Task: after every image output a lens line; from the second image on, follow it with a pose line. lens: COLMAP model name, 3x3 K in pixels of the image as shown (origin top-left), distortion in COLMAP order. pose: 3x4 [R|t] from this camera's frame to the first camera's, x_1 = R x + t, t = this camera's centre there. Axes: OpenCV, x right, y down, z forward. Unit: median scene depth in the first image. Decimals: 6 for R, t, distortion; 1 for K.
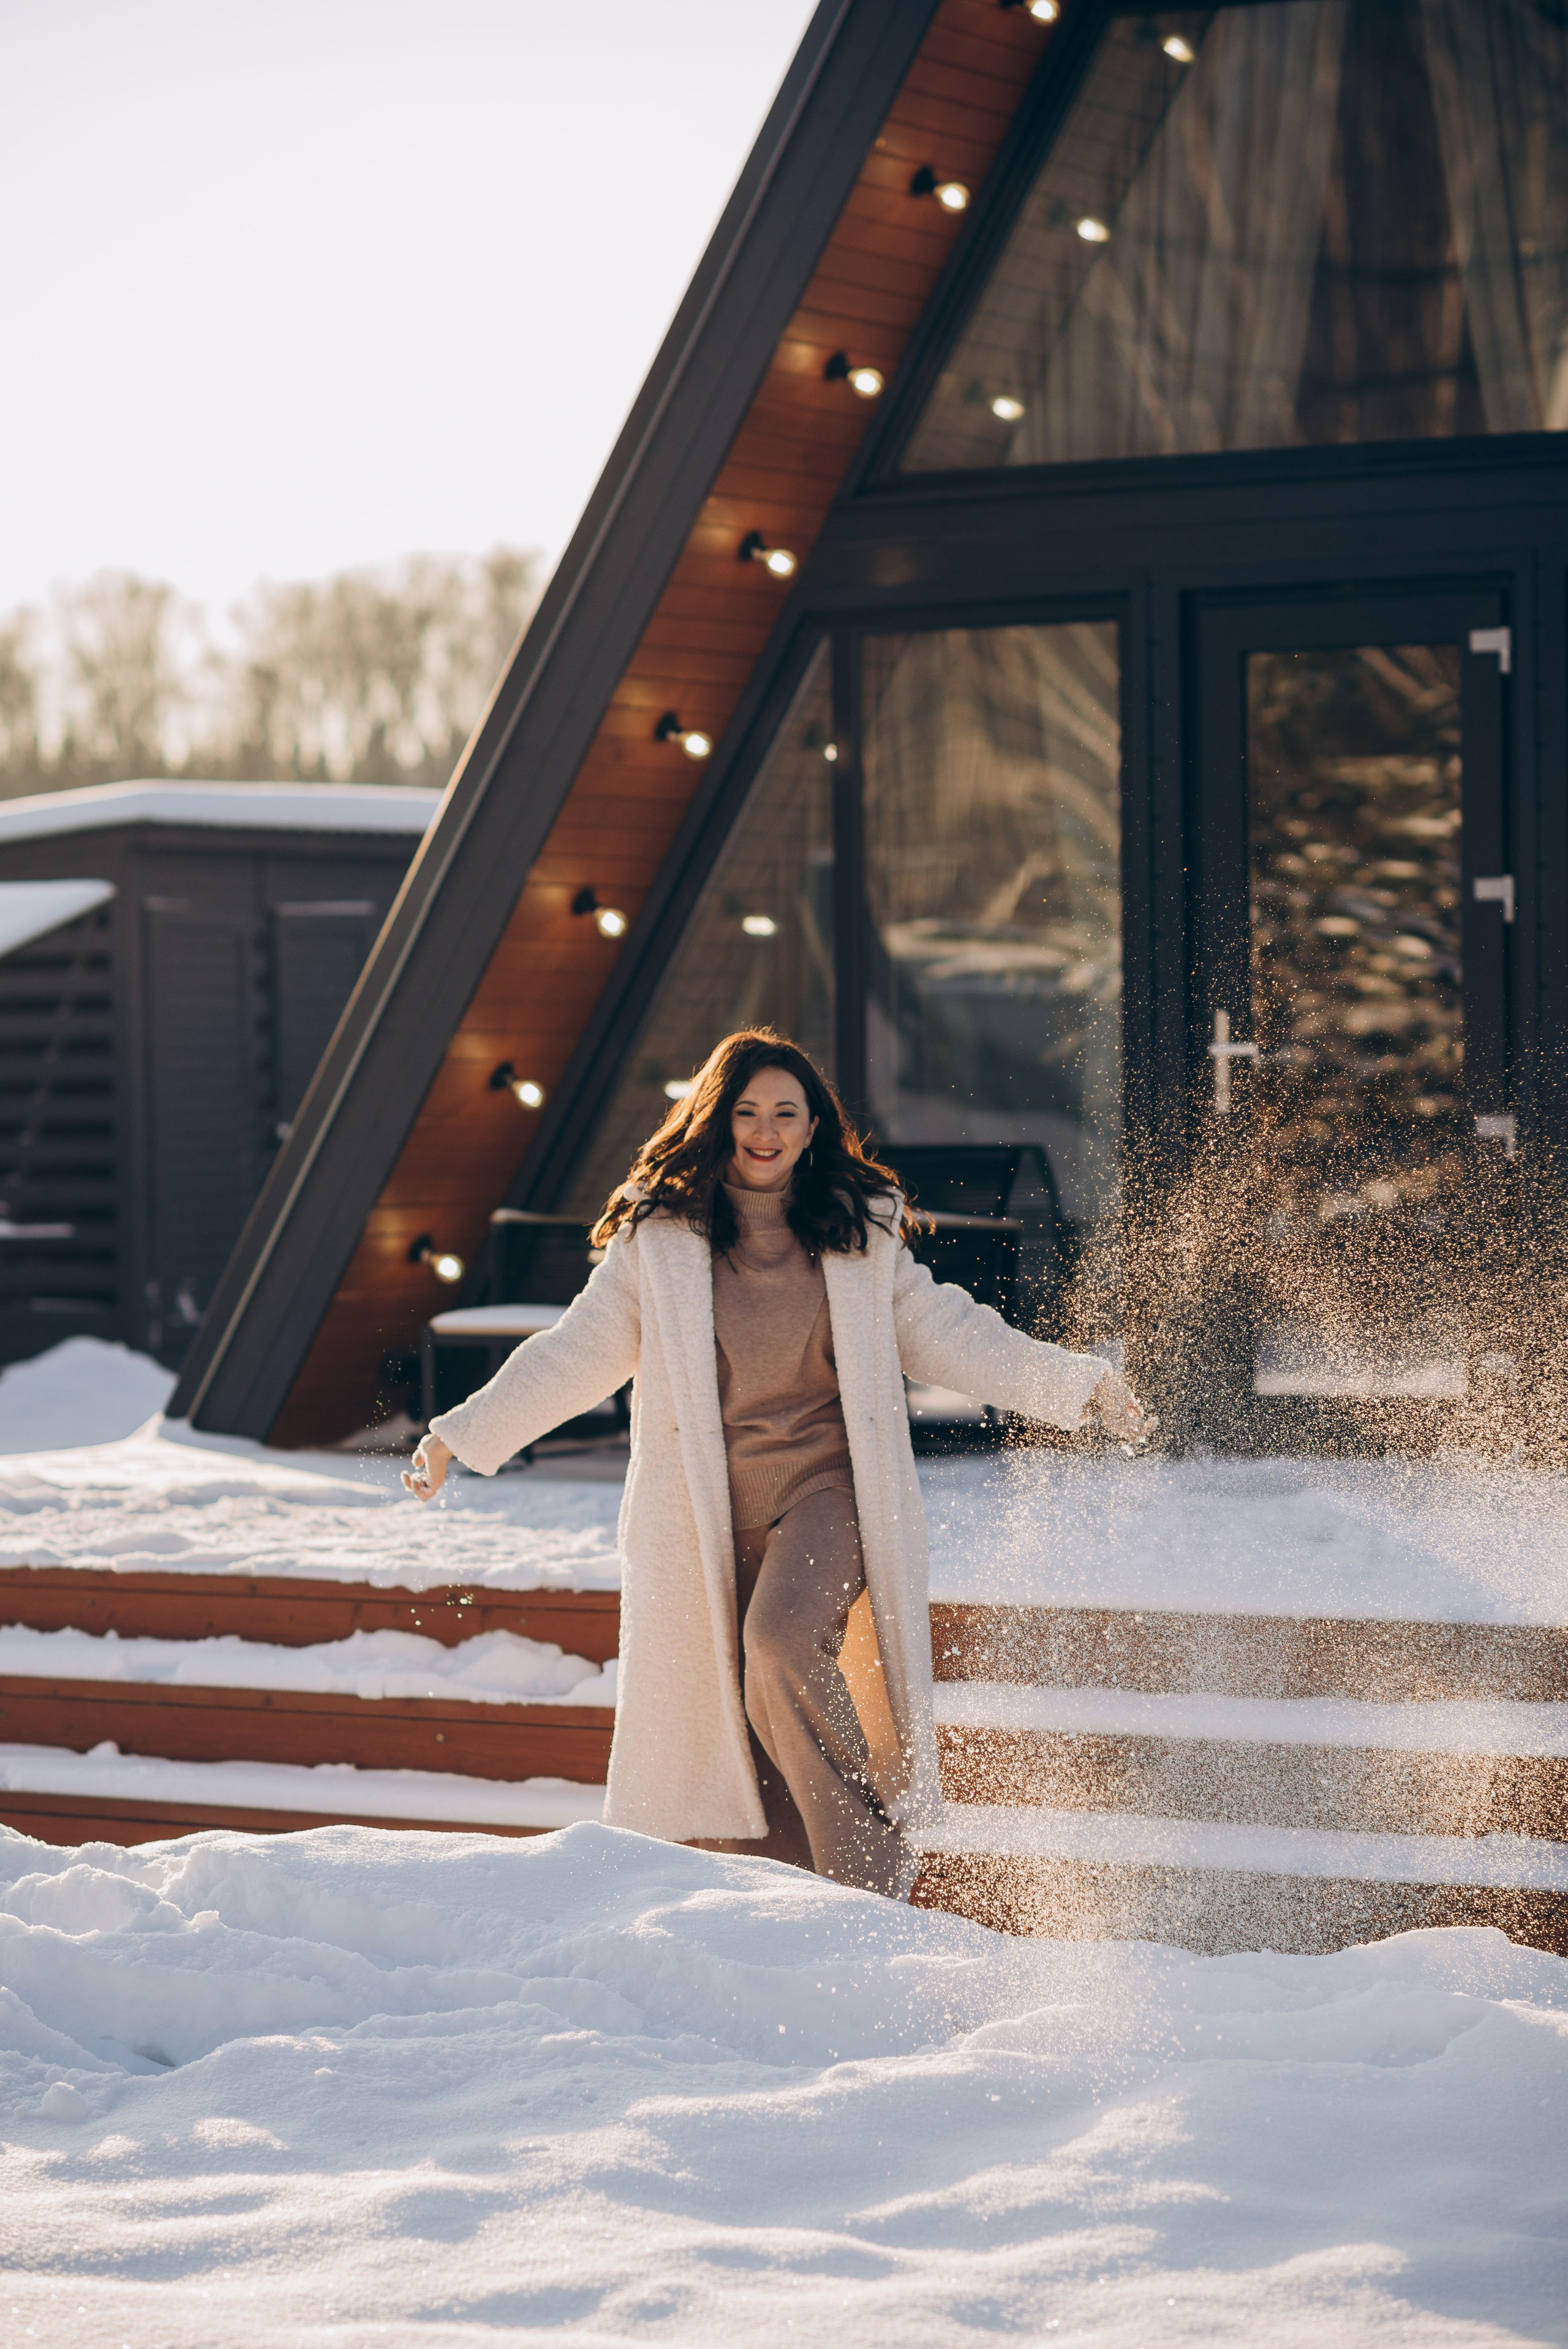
lens RADIAL K [[5914.5, 0, 784.0], [0, 5914.5, 1174.5], [0, 0, 1]] dist [0.036739, -0.093343]
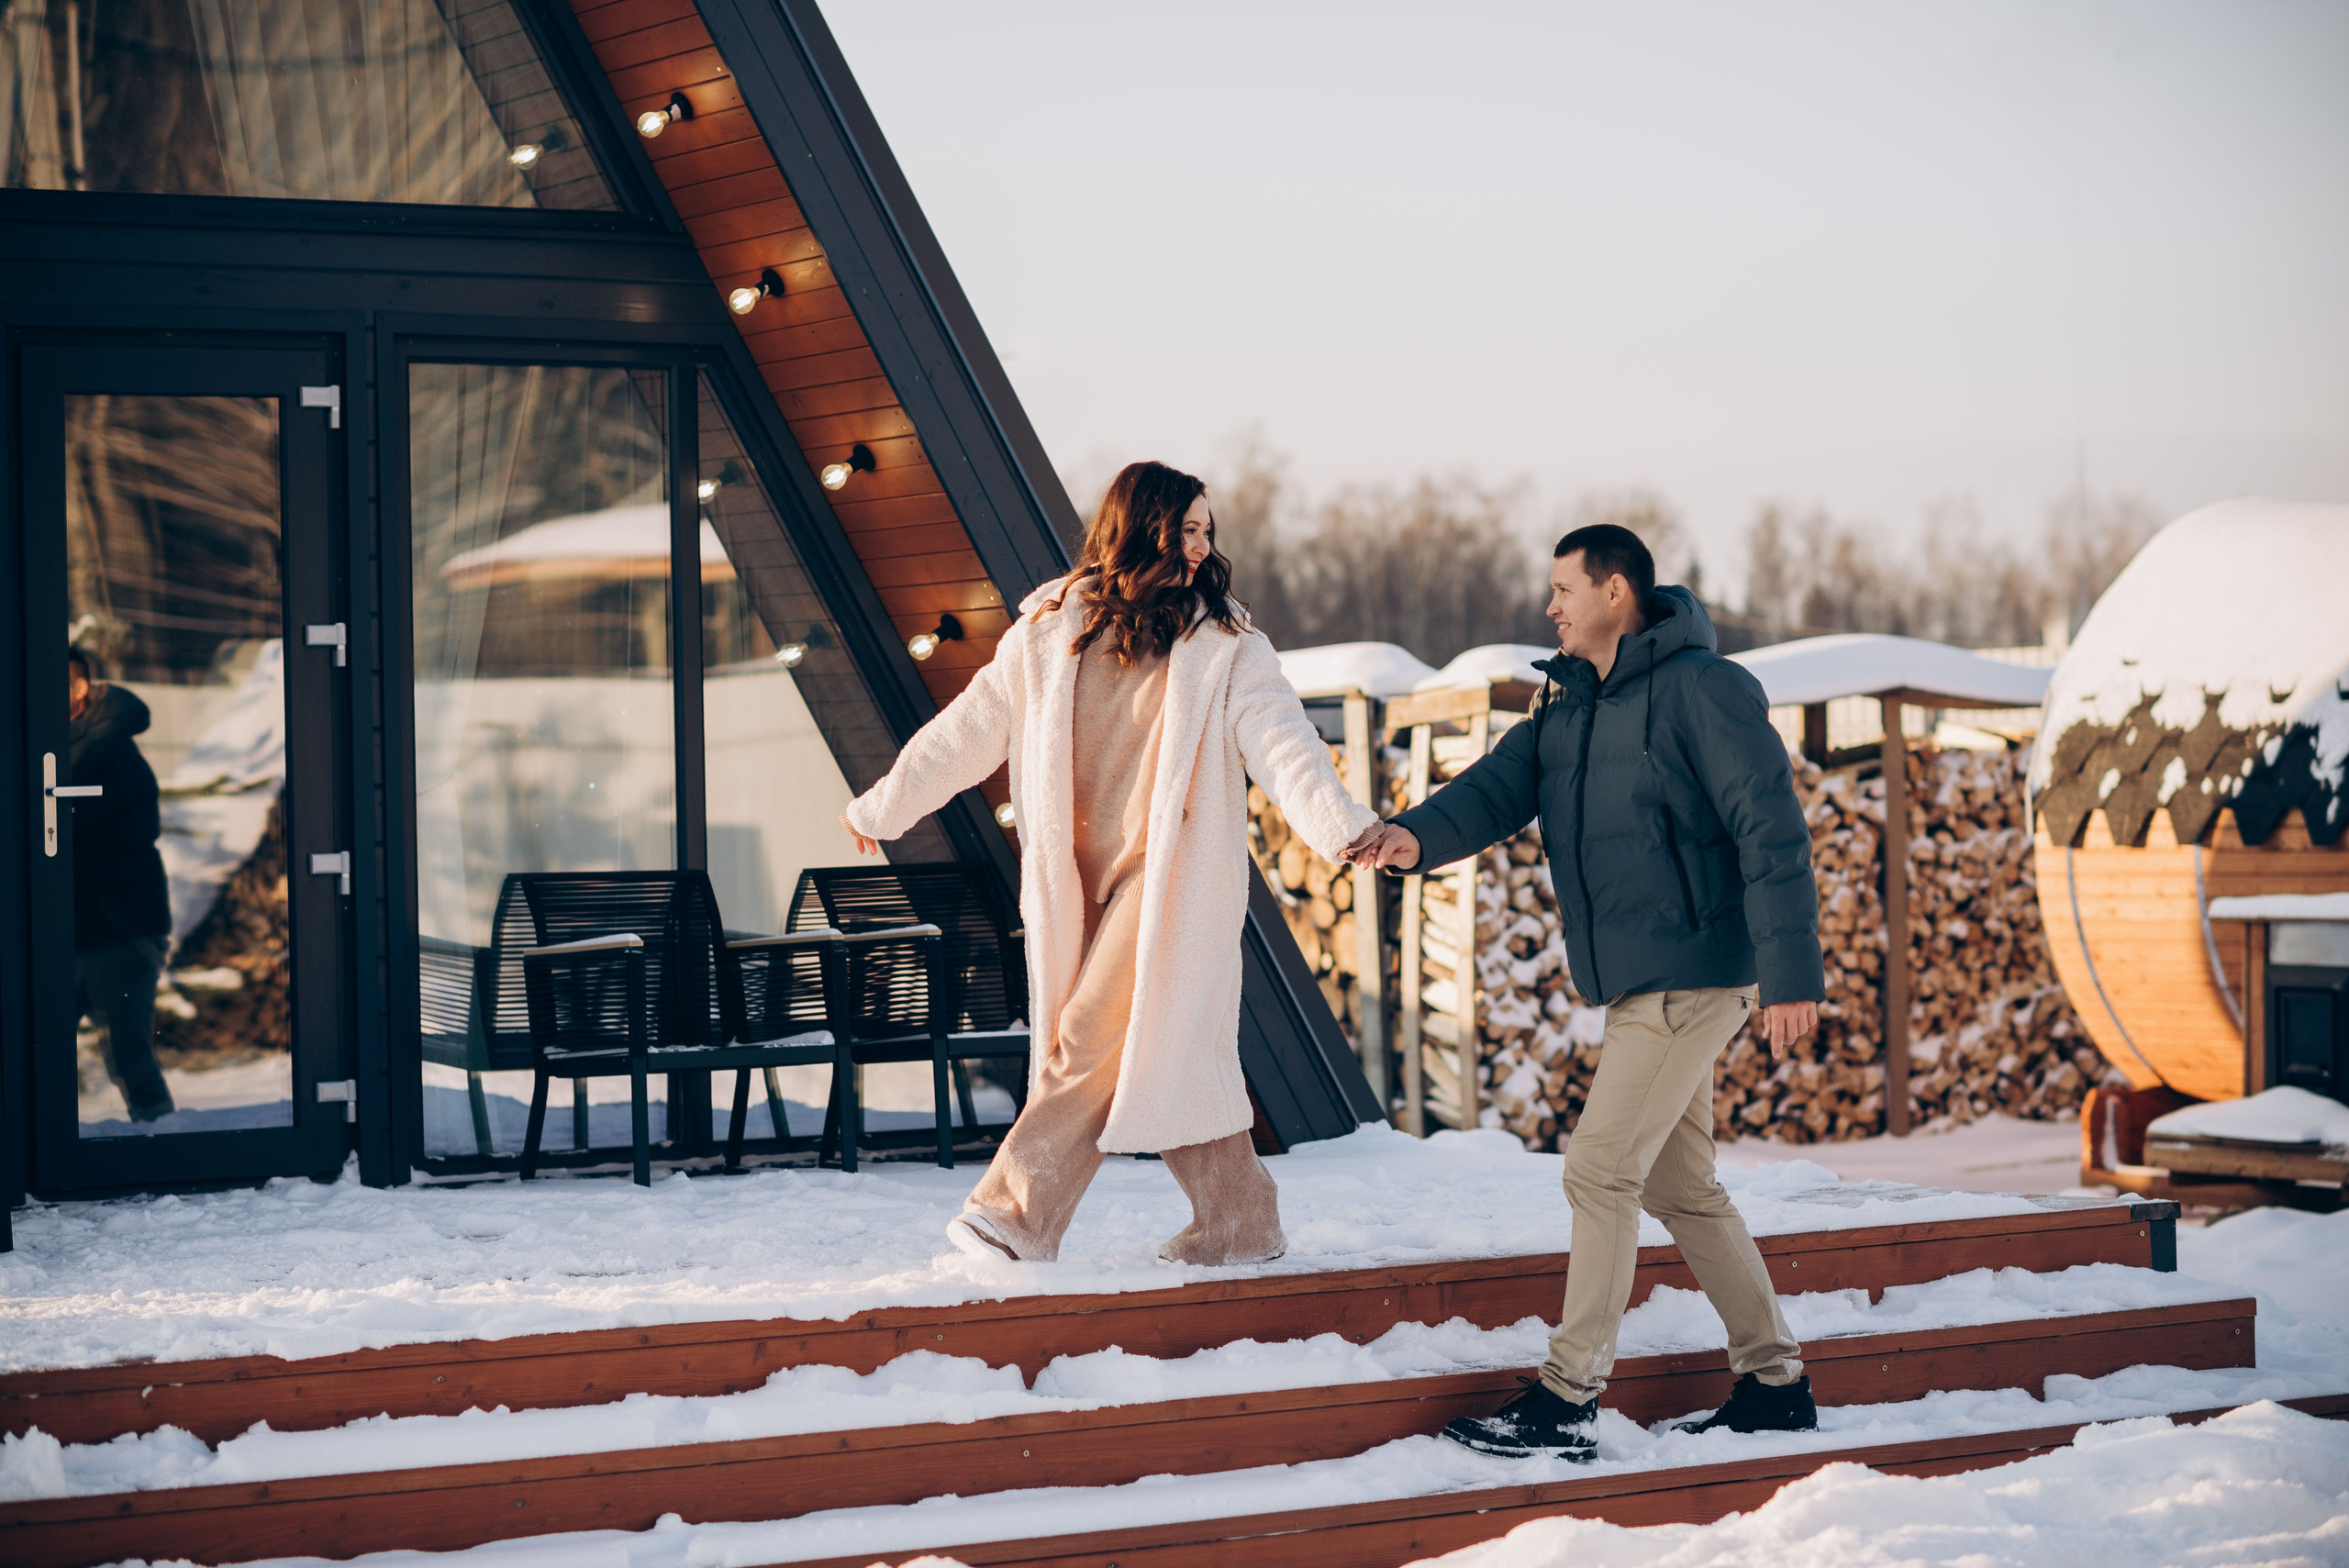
lens RADIAL K [[5458.5, 0, 1101.8], [0, 5458.5, 783.1], [0, 0, 1]] dist [-0.124689, 0.025517]
pose [[0.465973, 0.002958, 0.884794, -0.823455], [0.034777, 0.999160, -0.021656, 0.003883], [-0.884115, 0.040862, 0.465479, 0.543978]]
